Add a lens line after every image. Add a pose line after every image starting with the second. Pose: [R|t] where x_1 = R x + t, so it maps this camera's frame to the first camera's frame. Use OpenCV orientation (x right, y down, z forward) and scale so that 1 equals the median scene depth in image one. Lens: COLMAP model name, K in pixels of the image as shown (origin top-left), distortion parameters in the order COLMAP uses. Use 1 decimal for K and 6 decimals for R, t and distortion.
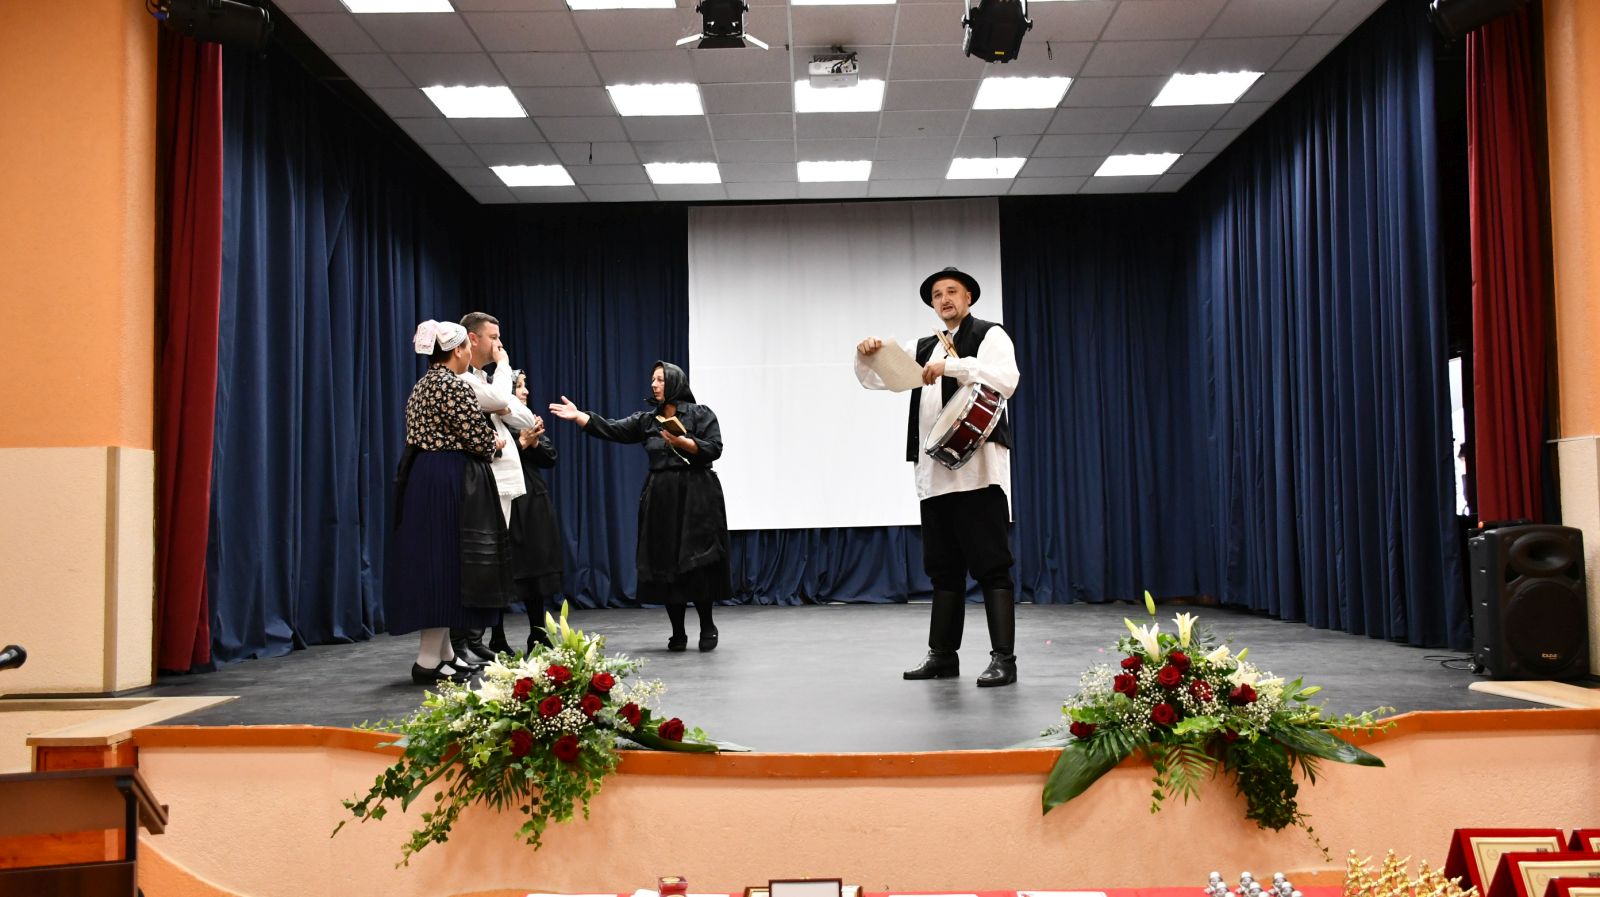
lens RADIAL K [[1313.8, 0, 800.0], [0, 1313.8, 448.5], [0, 0, 1]] dist [0.034282, -0.050804]
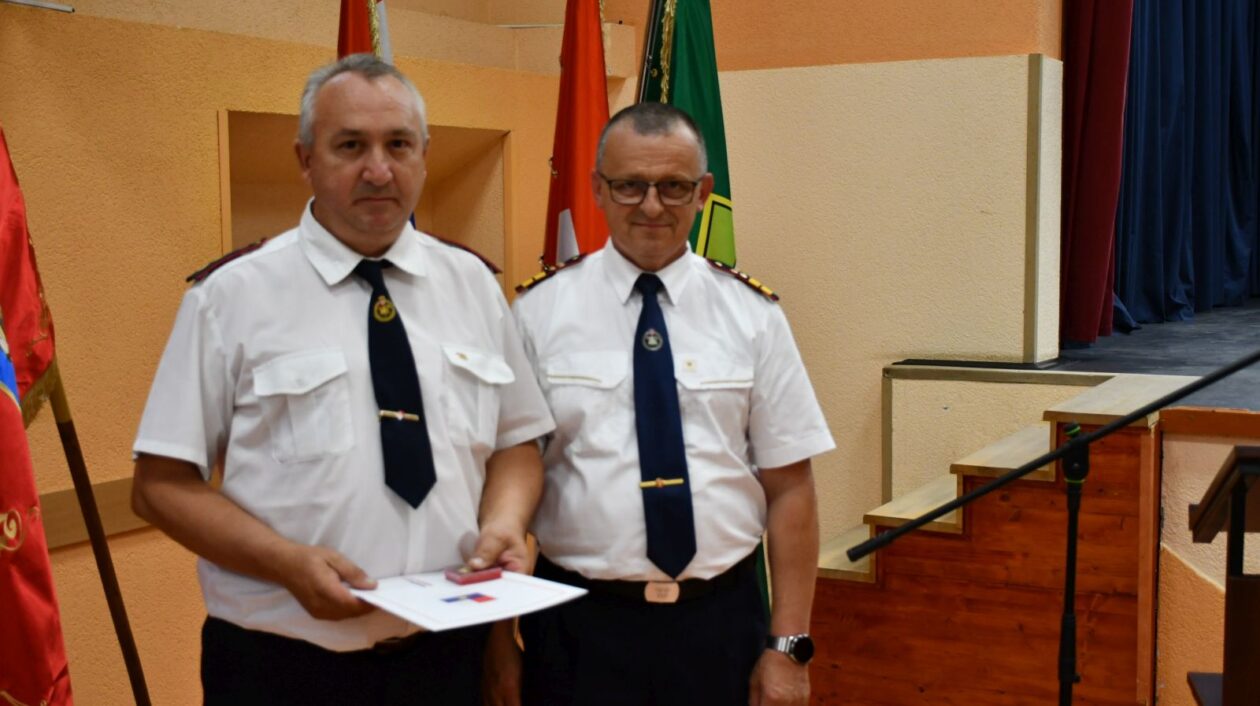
lens RADIAL K [[1616.0, 0, 630.0], [0, 1616.0, 353.0], [0, 0, 1]] dist [0.003571, -0.009063]
pose [[0.883302, 0.050872, -0.466036, -0.279143], [0.020890, 0.988836, 0.147535, 0.027569], [0.468338, -0.140054, 0.872378, 0.026085]]
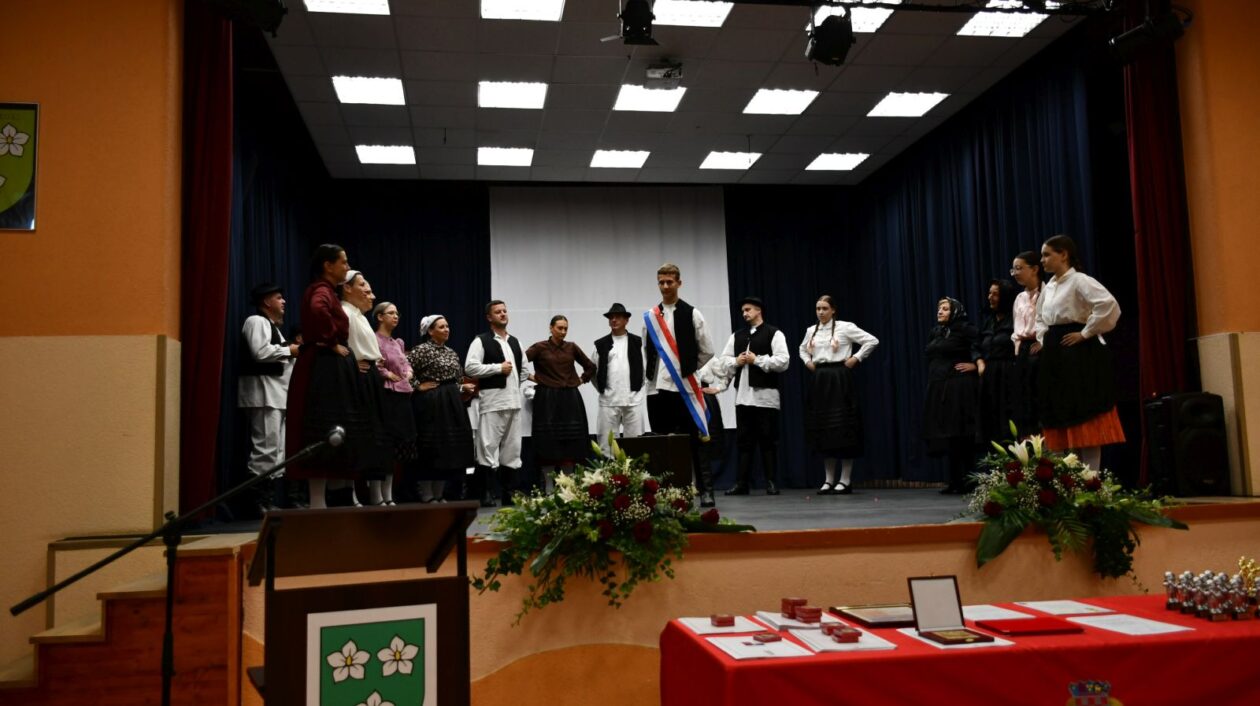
lens RADIAL K [[1034.6, 0, 630.0], [0, 1034.6, 353.0], [0, 0, 1]] dist [0.034282, -0.050804]
pose [[0.986176, 0.002614, 0.165681, -0.250467], [0.005880, 0.998694, -0.050757, 0.068357], [-0.165597, 0.051029, 0.984872, -0.034813]]
